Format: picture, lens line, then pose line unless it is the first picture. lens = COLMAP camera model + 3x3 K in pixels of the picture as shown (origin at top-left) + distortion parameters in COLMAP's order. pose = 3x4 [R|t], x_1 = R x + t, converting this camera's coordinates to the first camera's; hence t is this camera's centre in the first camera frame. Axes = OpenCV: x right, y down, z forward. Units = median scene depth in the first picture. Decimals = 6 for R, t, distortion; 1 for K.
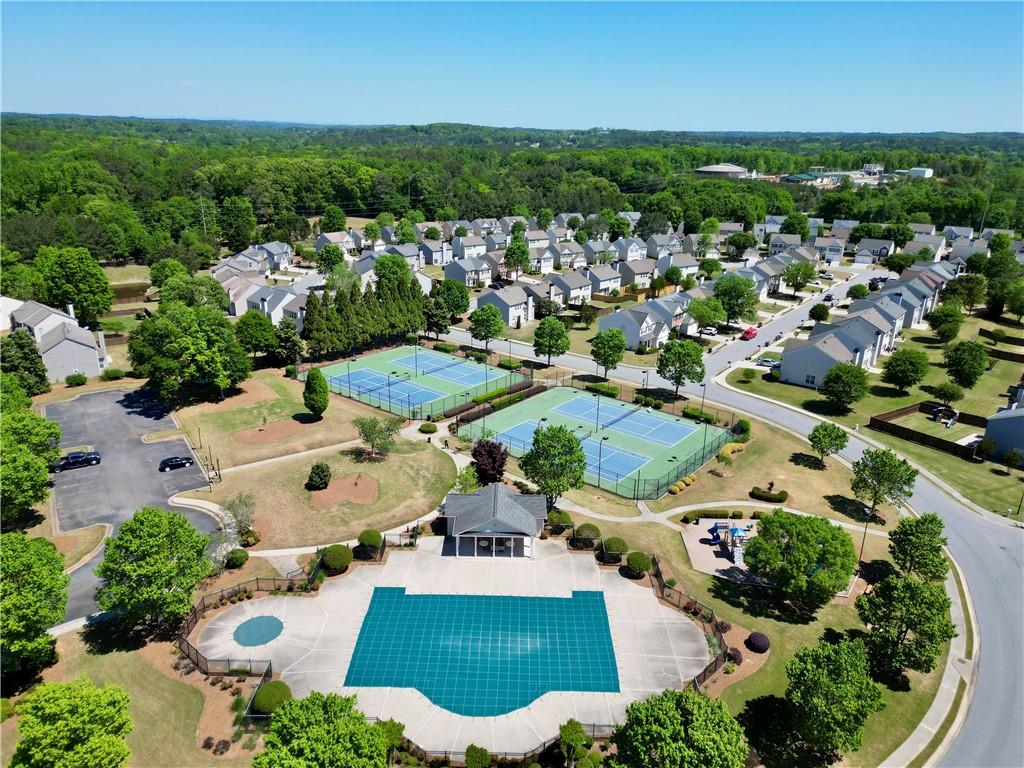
lens RADIAL K [[709.5, 0, 510.5], [0, 709.5, 396.0], [0, 0, 1]] dist [0.070849, -0.072999]
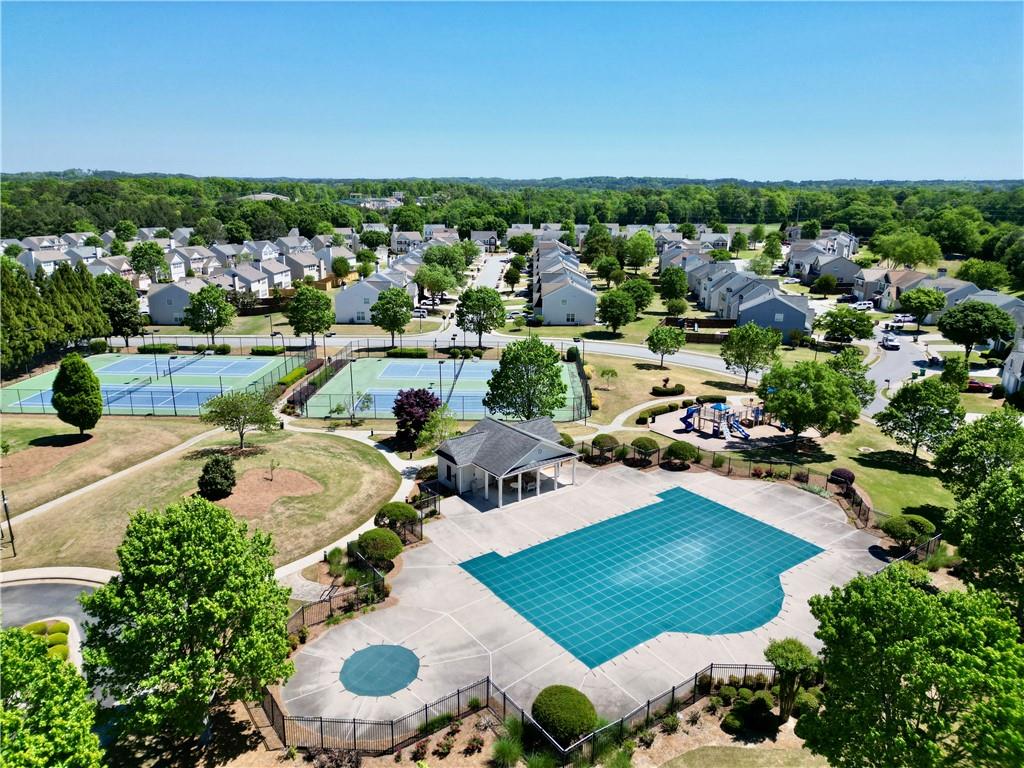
lens RADIAL K [[709.5, 0, 510.5], [0, 709.5, 396.0], [0, 0, 1]] dist [0.070849, -0.072999]
pose [[0.797636, -0.181805, 0.575086, -0.254365], [0.215353, 0.976485, 0.010010, 0.055960], [-0.563383, 0.115862, 0.818031, 0.193873]]
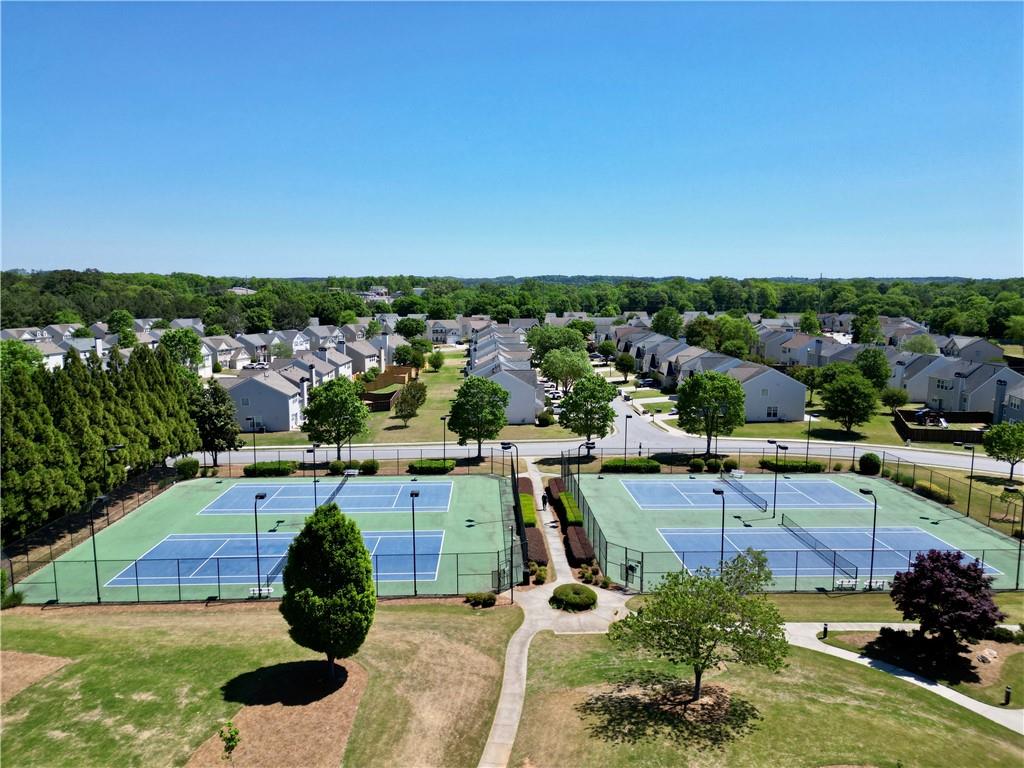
lens RADIAL K [[709.5, 0, 510.5], [0, 709.5, 396.0], [0, 0, 1]] dist [0.070849, -0.072999]
pose [[0.750575, -0.116950, 0.650354, -0.311026], [0.238378, 0.965862, -0.101427, -0.026852], [-0.616290, 0.231158, 0.752830, 0.525476]]
